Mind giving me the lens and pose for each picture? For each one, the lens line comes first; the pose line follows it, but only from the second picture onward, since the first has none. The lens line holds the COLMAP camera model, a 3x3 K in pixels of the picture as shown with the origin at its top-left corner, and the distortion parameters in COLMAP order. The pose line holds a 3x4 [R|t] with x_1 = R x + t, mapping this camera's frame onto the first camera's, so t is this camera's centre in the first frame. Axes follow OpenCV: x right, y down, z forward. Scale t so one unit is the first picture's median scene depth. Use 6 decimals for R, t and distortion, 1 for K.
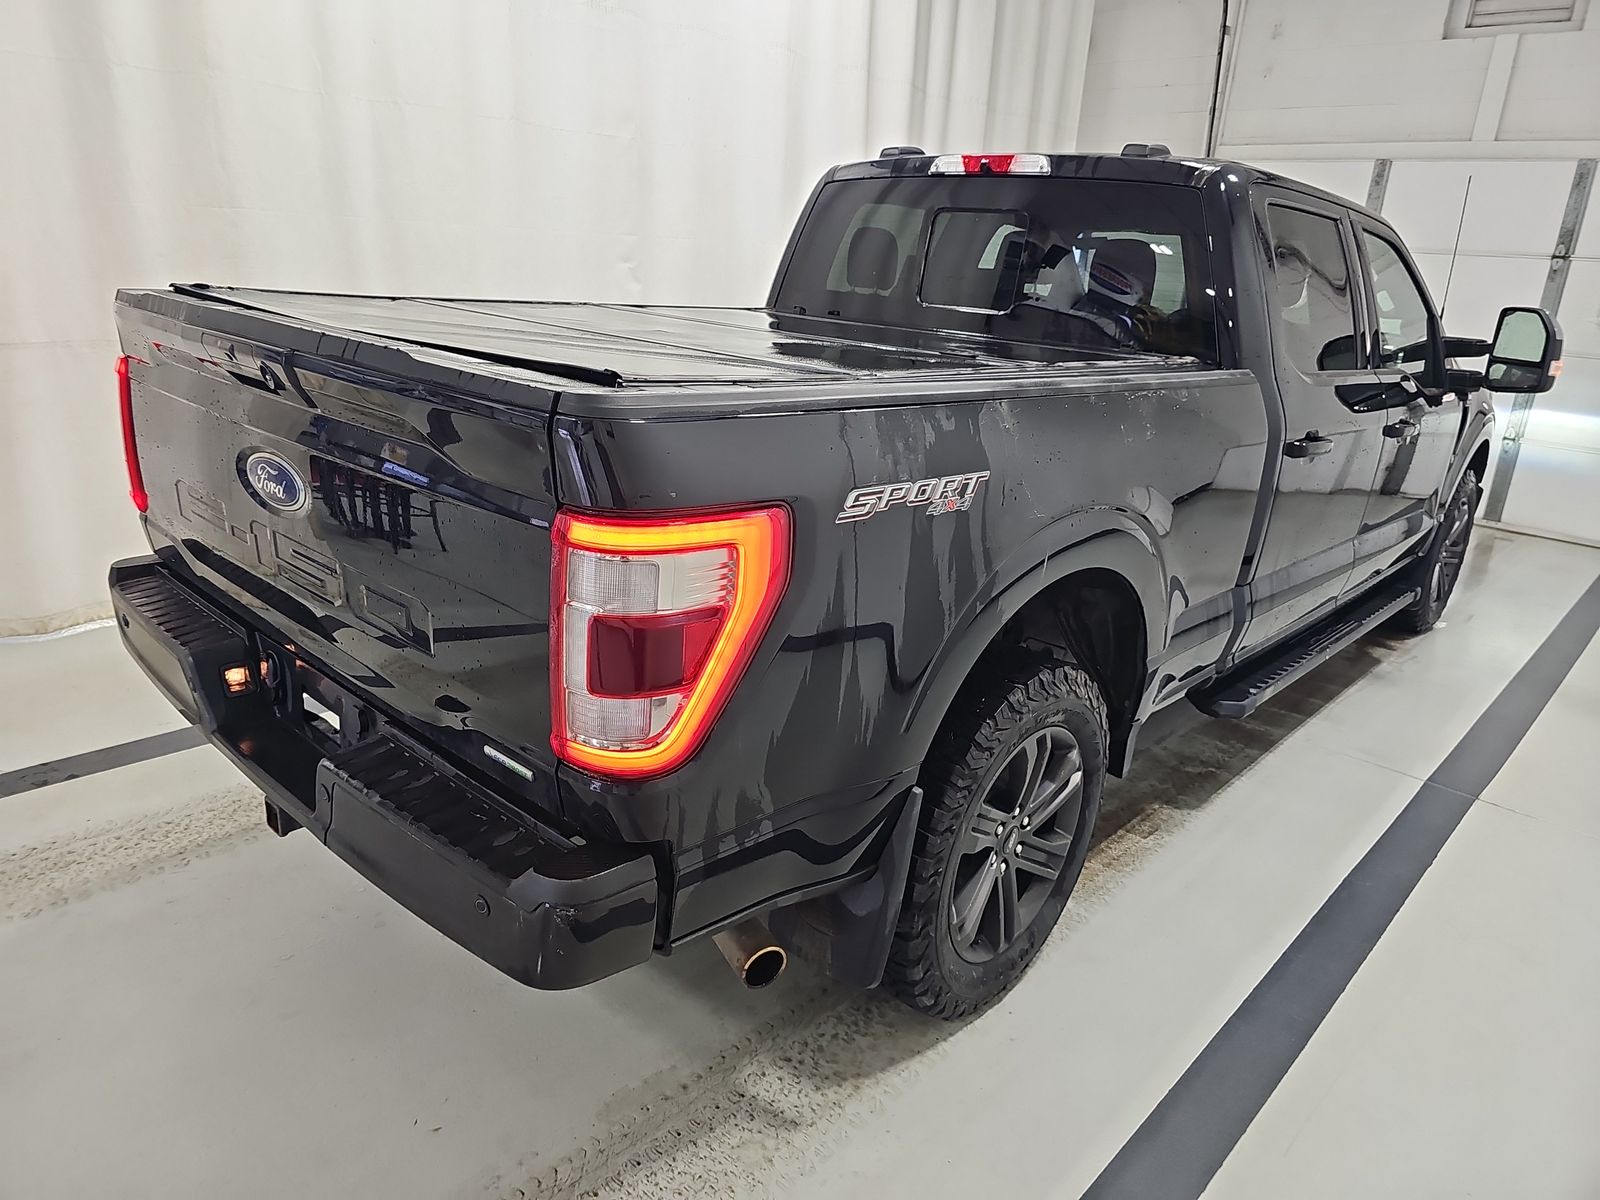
lens RADIAL K [[1069.4, 0, 811.6], [0, 1069.4, 595.2], [0, 0, 1]] dist [0.020785, -0.014632]
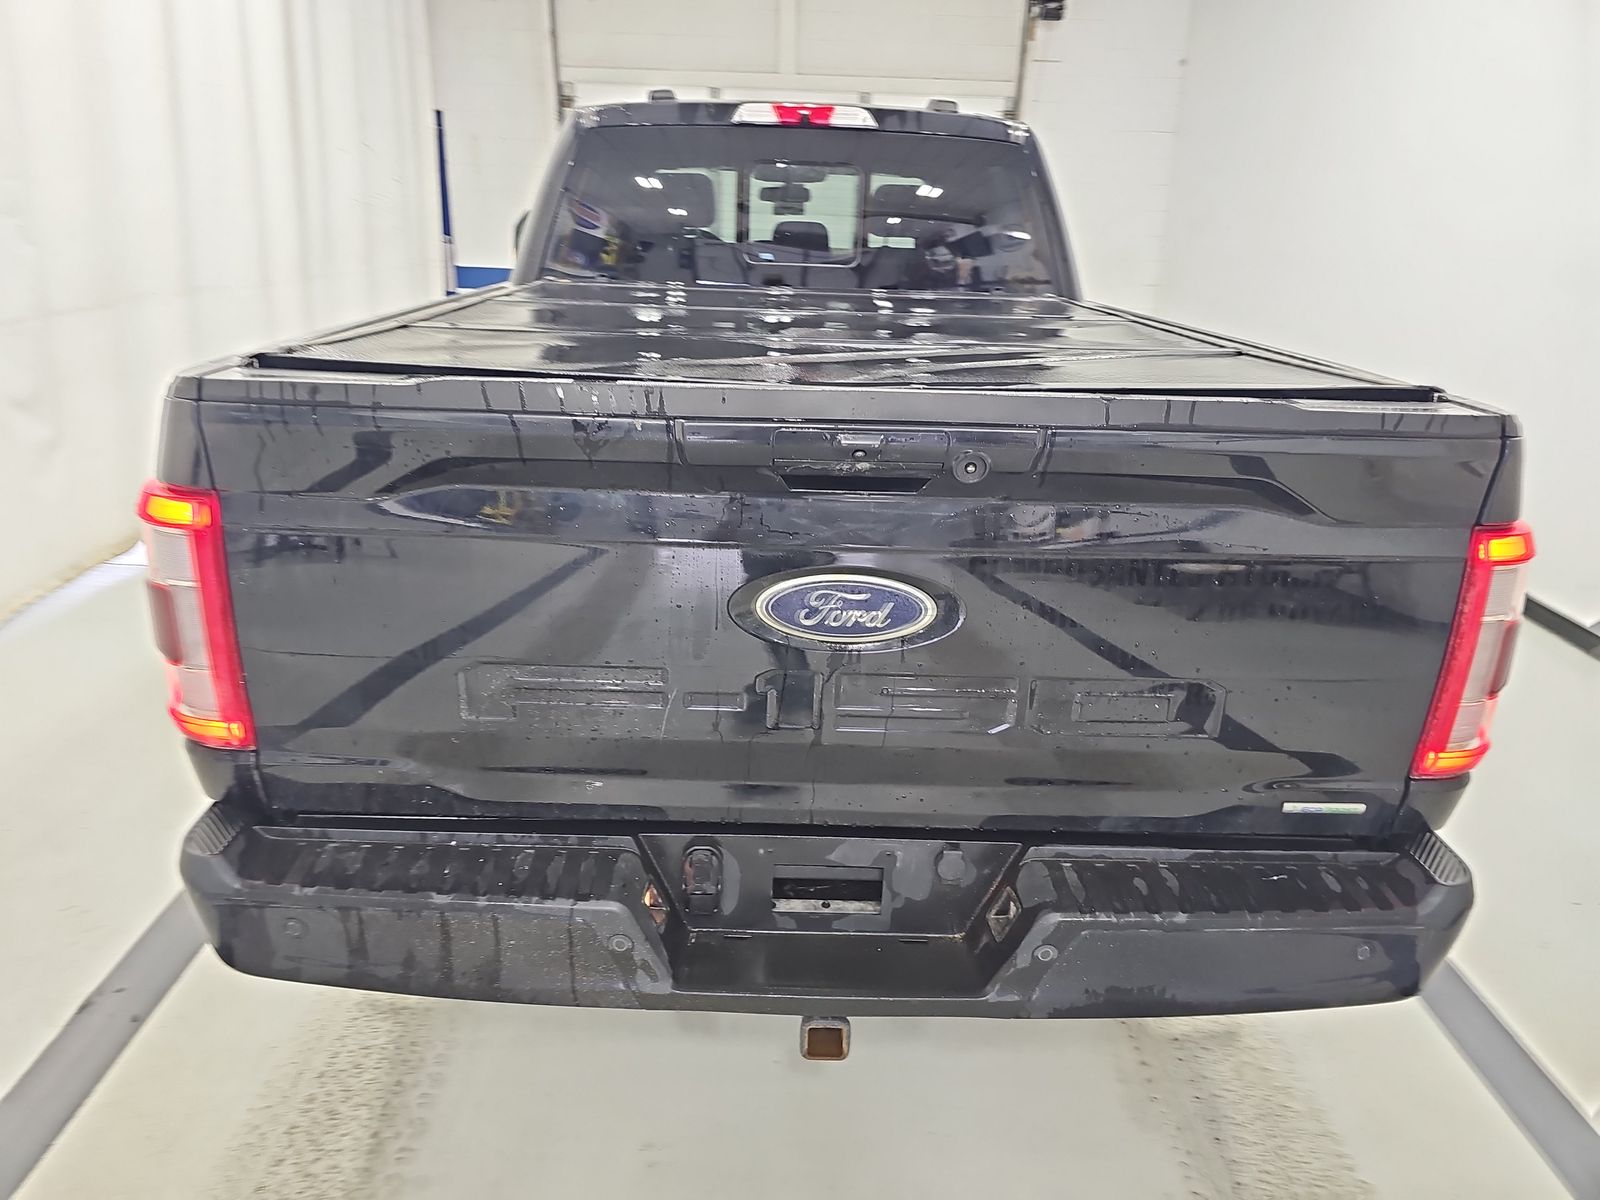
lens RADIAL K [[1069.4, 0, 791.0], [0, 1069.4, 602.2], [0, 0, 1]] dist [0.020785, -0.014632]
pose [[0.730700, -0.274496, 0.625084, -0.565972], [0.223147, 0.961345, 0.161309, -0.135413], [-0.645200, 0.021617, 0.763708, 0.272013]]
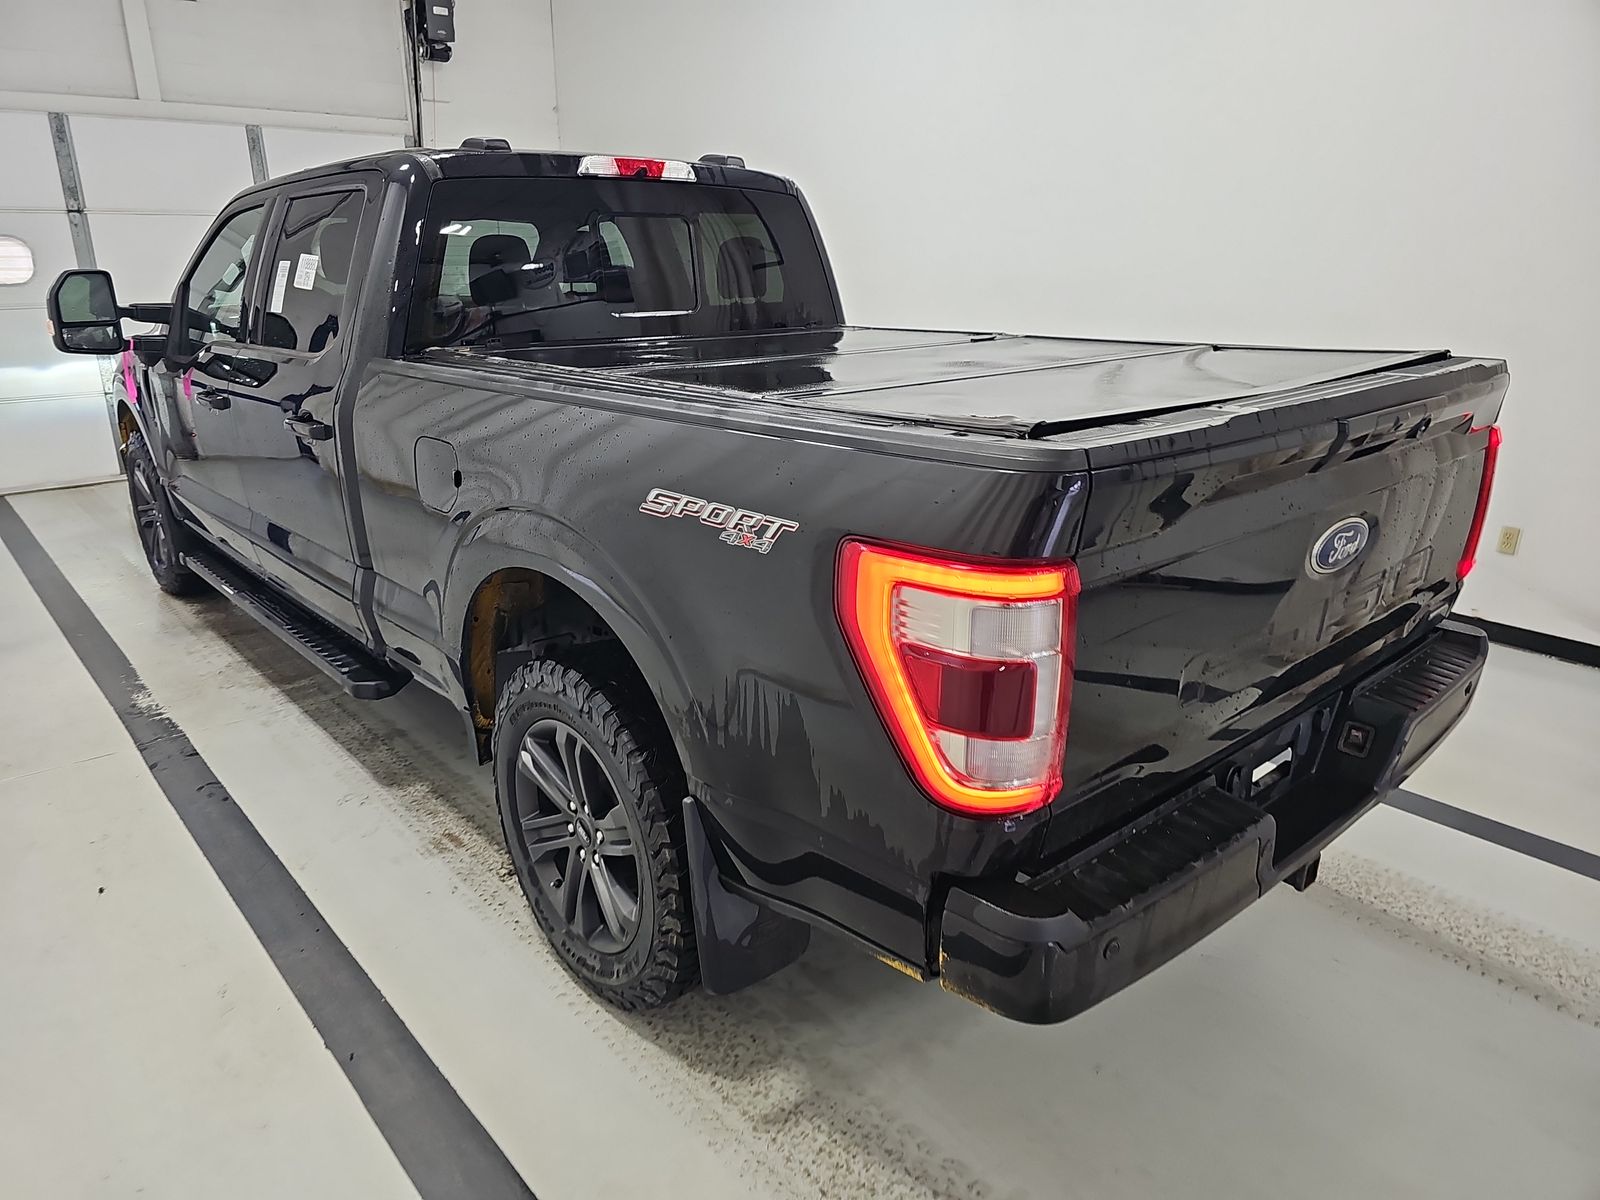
lens RADIAL K [[1069.4, 0, 801.8], [0, 1069.4, 602.1], [0, 0, 1]] dist [0.020785, -0.014632]
pose [[0.108410, -0.370177, 0.922614, -0.871821], [0.309576, 0.894506, 0.322523, -0.312881], [-0.944674, 0.250654, 0.211571, 0.740541]]
